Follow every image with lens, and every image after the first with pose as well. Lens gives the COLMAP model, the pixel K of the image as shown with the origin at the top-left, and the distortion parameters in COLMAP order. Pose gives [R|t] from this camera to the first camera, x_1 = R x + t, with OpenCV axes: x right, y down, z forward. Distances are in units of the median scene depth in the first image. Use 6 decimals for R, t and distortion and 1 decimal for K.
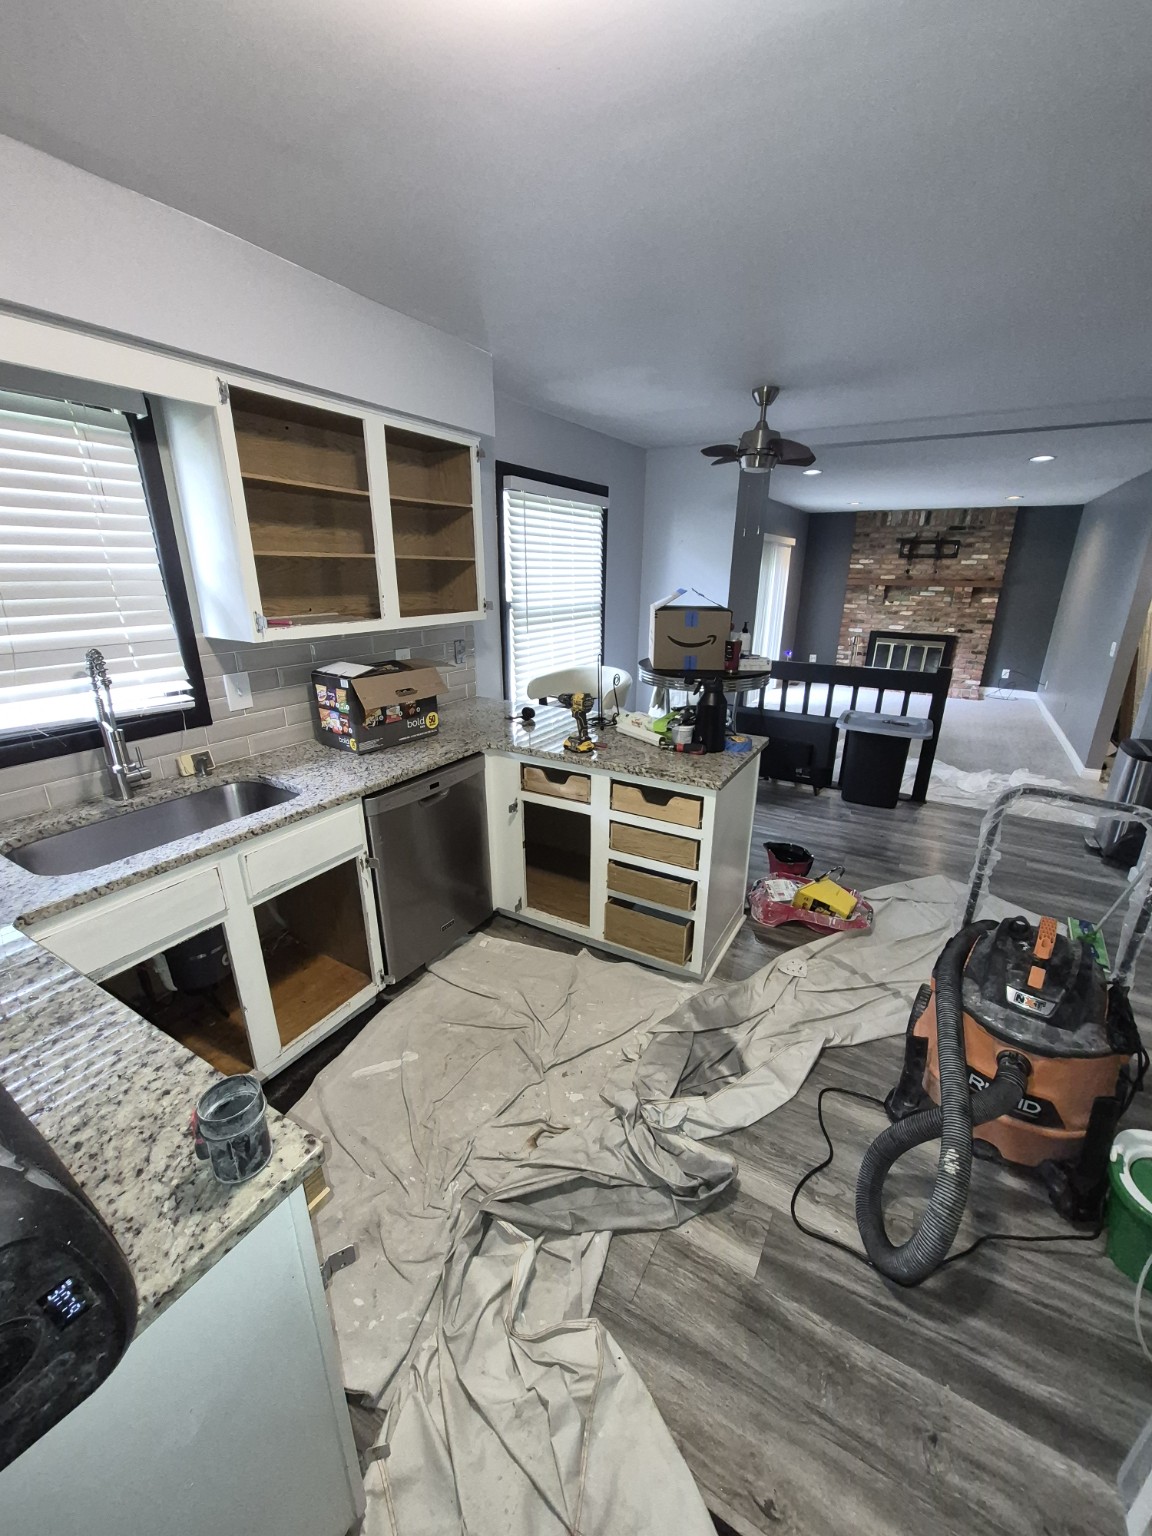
lens RADIAL K [[582.2, 0, 600.0], [0, 582.2, 768.0], [0, 0, 1]] dist [-0.001063, -0.005918]
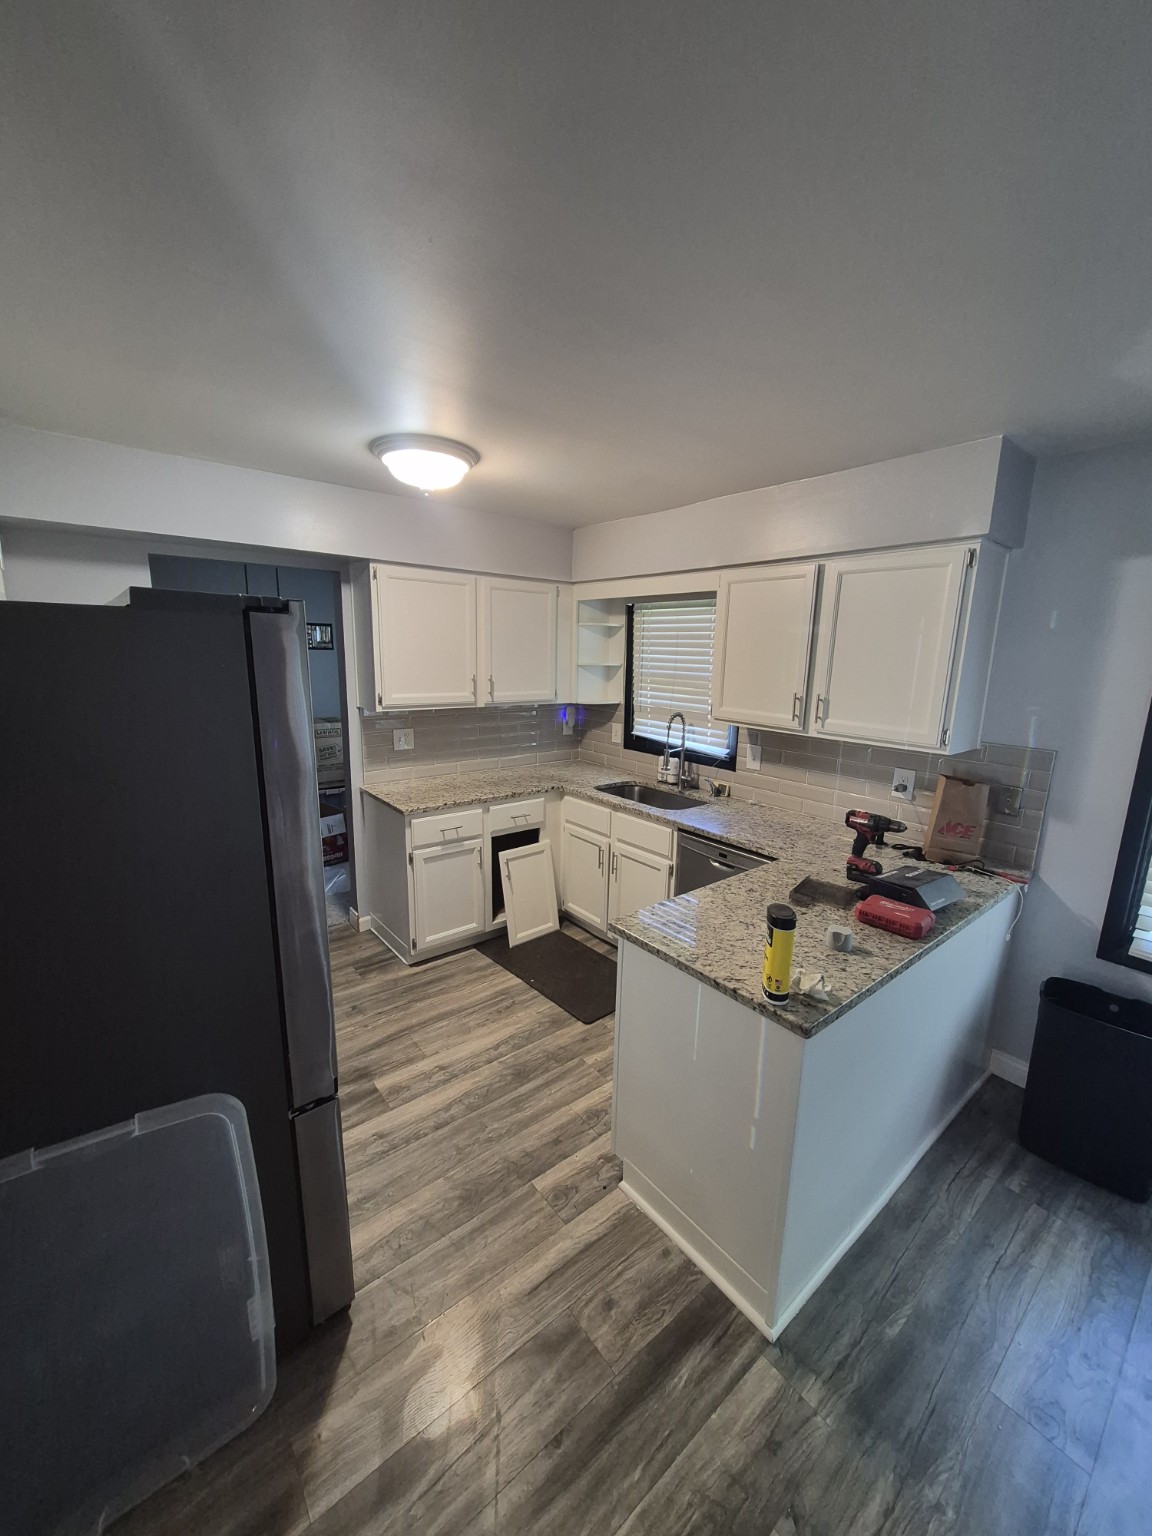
lens RADIAL K [[582.2, 0, 600.0], [0, 582.2, 768.0], [0, 0, 1]] dist [-0.001063, -0.005918]
pose [[-0.367666, 0.157125, -0.916588, 1.403504], [-0.328087, 0.900331, 0.285941, -0.625133], [0.870161, 0.405851, -0.279471, 1.655690]]
